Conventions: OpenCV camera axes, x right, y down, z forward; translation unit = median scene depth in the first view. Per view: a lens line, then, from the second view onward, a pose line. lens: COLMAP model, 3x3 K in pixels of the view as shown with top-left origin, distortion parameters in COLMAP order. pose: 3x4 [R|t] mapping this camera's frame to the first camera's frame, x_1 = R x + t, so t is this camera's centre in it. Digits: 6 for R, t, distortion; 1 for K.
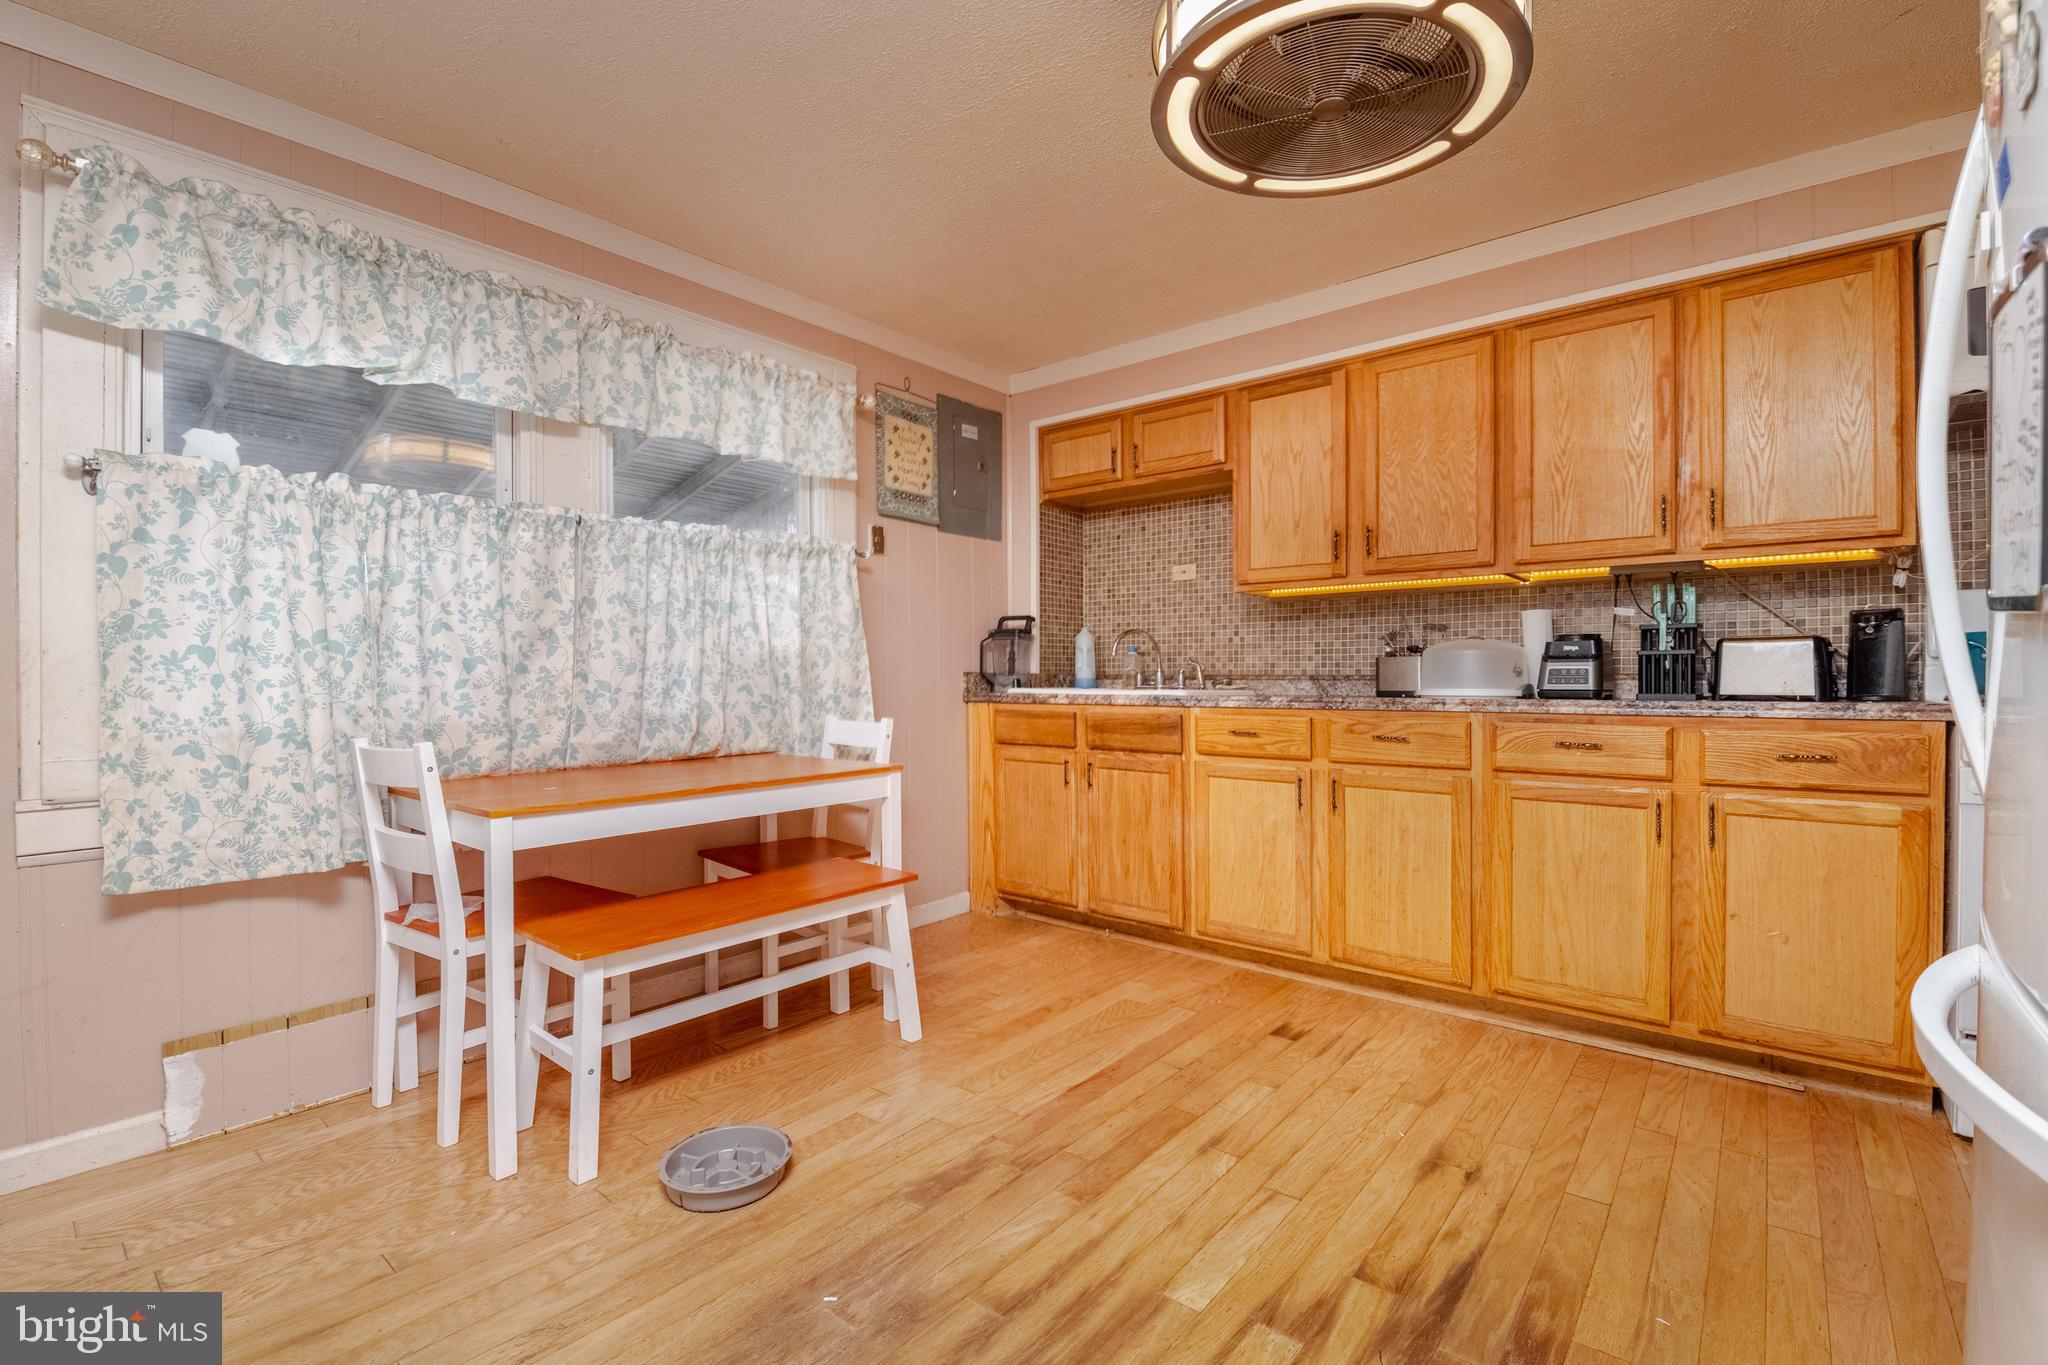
lens RADIAL K [[895.0, 0, 1050.3], [0, 895.0, 678.7], [0, 0, 1]] dist [0.001829, -0.012703]
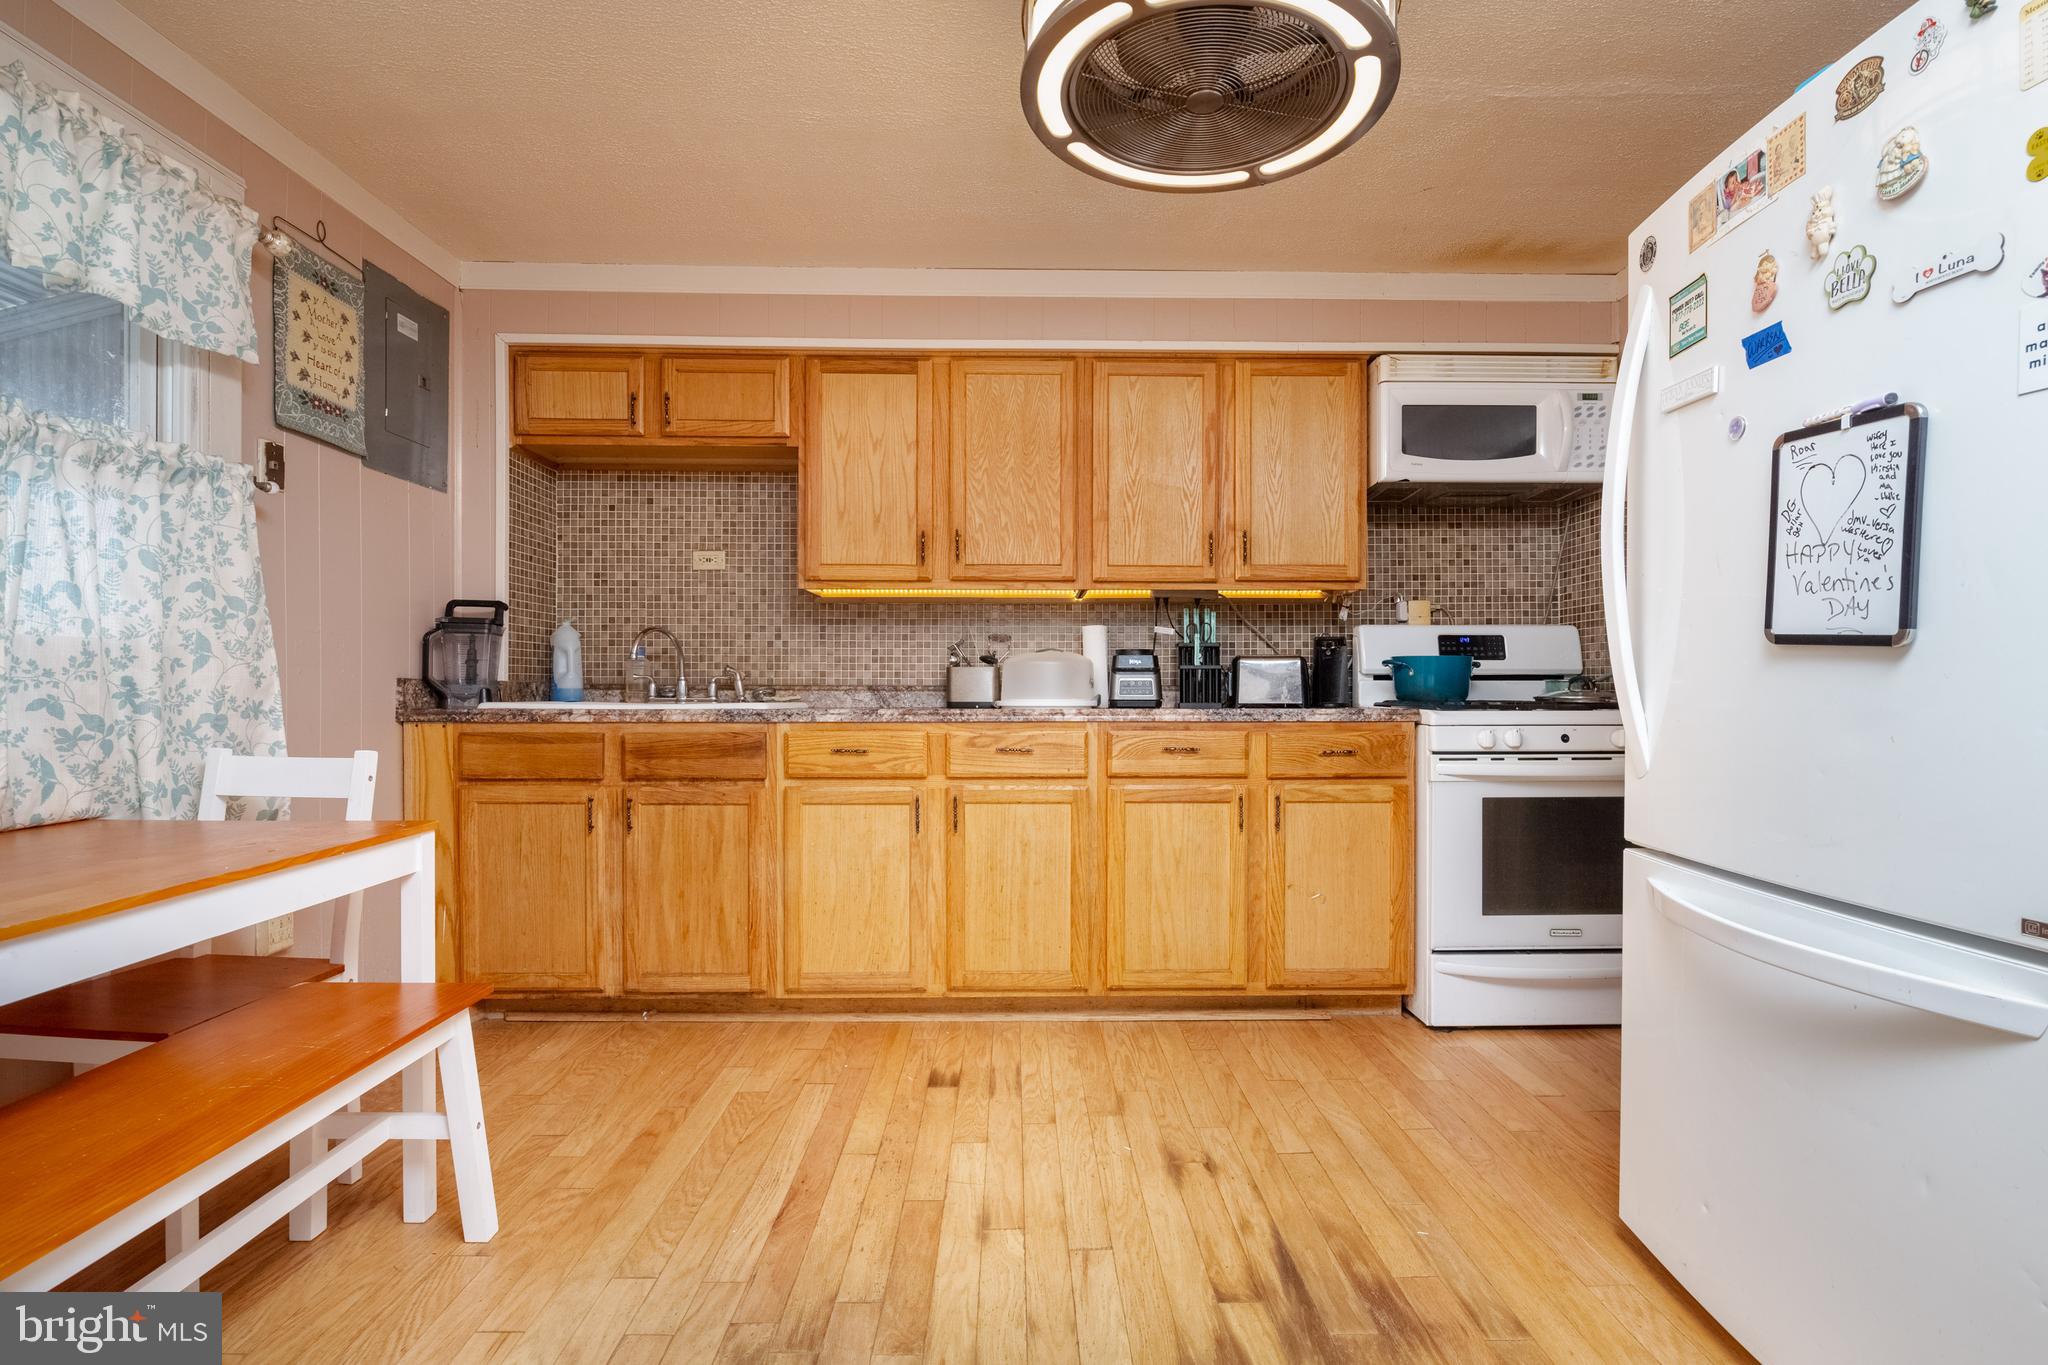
lens RADIAL K [[965.6, 0, 1024.0], [0, 965.6, 682.5], [0, 0, 1]] dist [0.002046, -0.007998]
pose [[0.762311, 0.006874, 0.647175, -0.278077], [-0.001782, 0.999962, -0.008521, 0.001408], [-0.647209, 0.005342, 0.762294, 0.180646]]
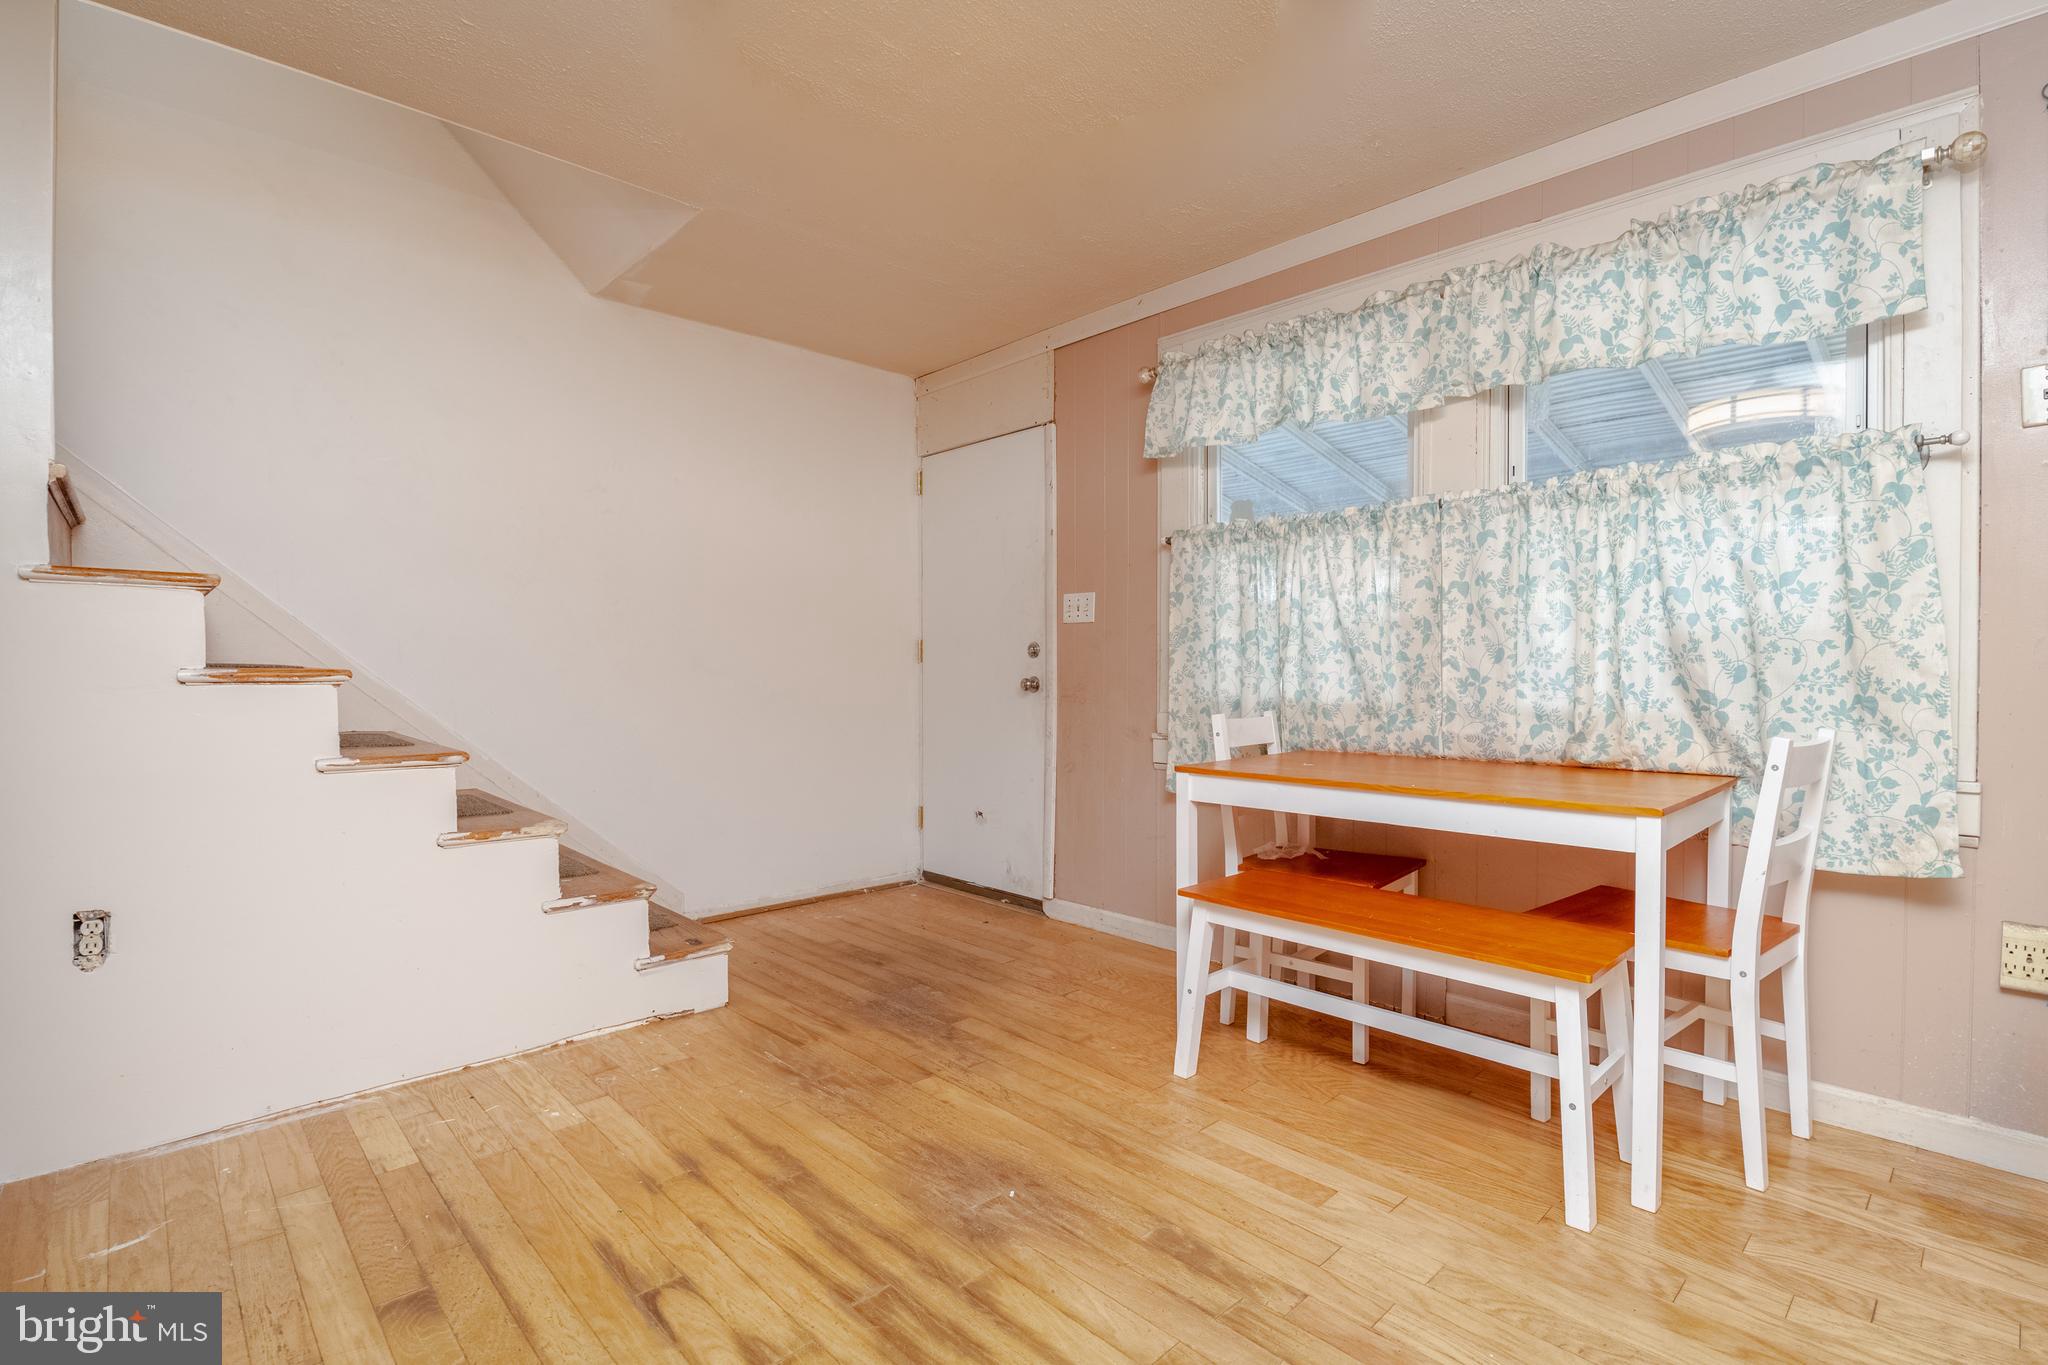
lens RADIAL K [[965.6, 0, 1024.0], [0, 965.6, 682.5], [0, 0, 1]] dist [0.002046, -0.007998]
pose [[-0.135491, 0.020845, -0.990559, 0.517303], [-0.001261, 0.999774, 0.021212, -0.003933], [0.990778, 0.004123, -0.135434, 0.614247]]
